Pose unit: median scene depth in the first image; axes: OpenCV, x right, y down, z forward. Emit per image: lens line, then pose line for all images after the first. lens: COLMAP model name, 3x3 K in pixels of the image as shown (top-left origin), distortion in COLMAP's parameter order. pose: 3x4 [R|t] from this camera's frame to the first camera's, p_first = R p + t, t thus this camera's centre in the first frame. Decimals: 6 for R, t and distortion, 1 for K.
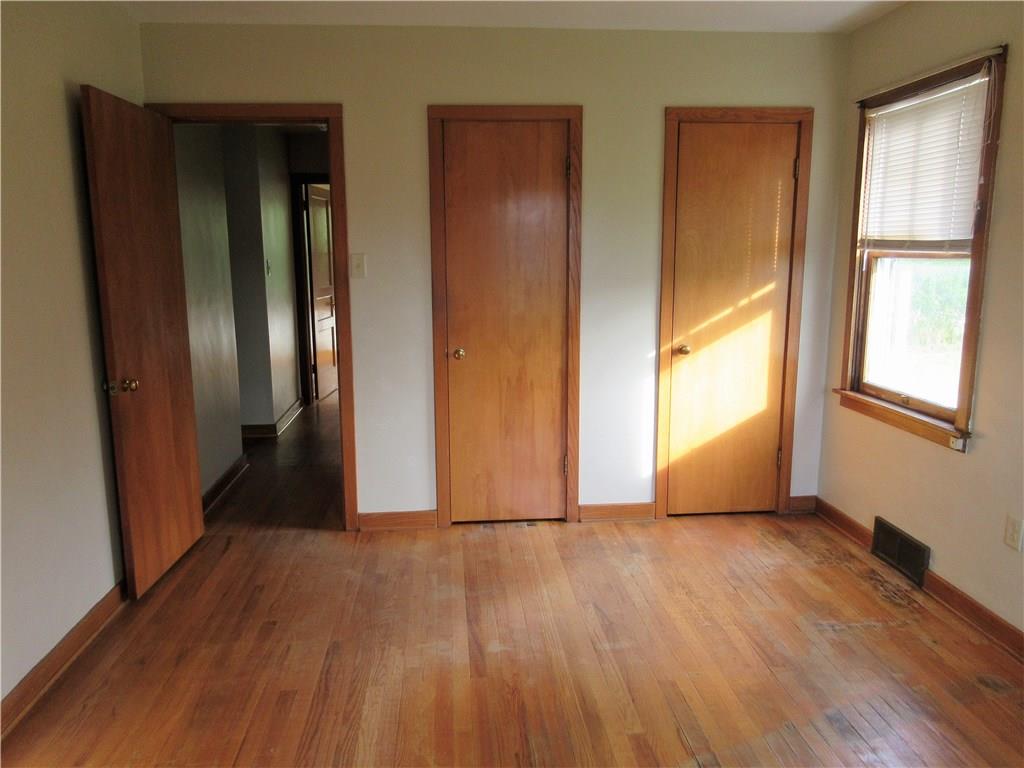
lens RADIAL K [[766.9, 0, 513.0], [0, 766.9, 389.2], [0, 0, 1]] dist [0.003157, -0.000942]
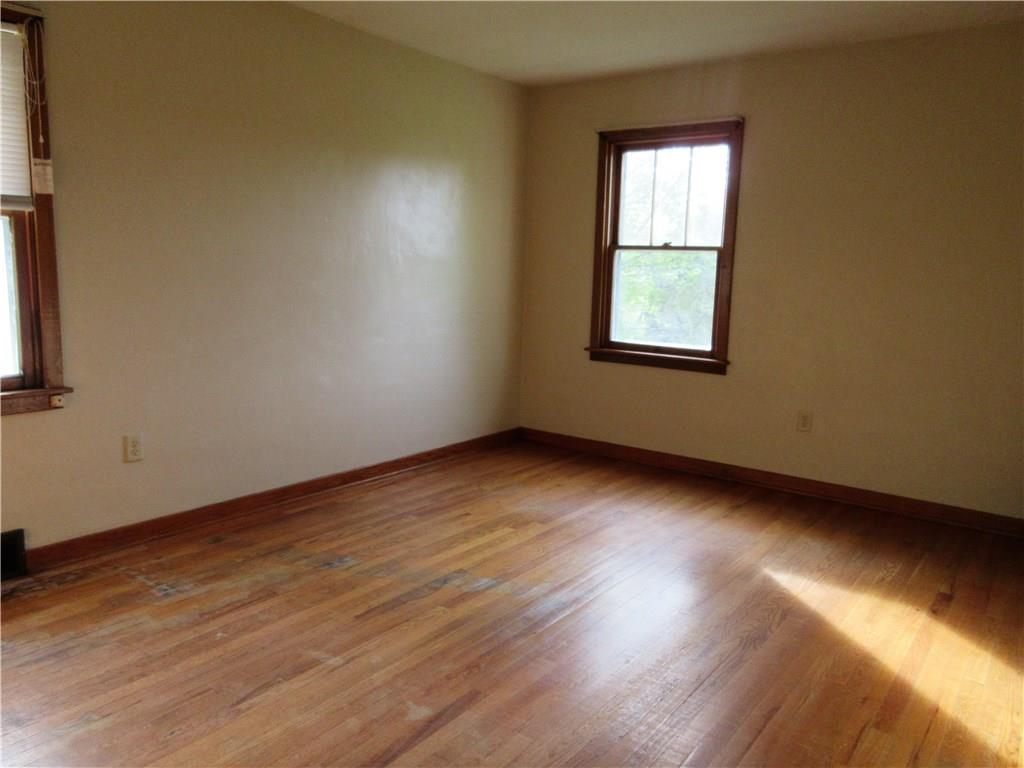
lens RADIAL K [[766.9, 0, 513.1], [0, 766.9, 379.1], [0, 0, 1]] dist [0.003157, -0.000942]
pose [[-0.743975, -0.110046, 0.659083, -0.535608], [0.101192, 0.956415, 0.273917, -0.174340], [-0.660500, 0.270482, -0.700413, 1.319565]]
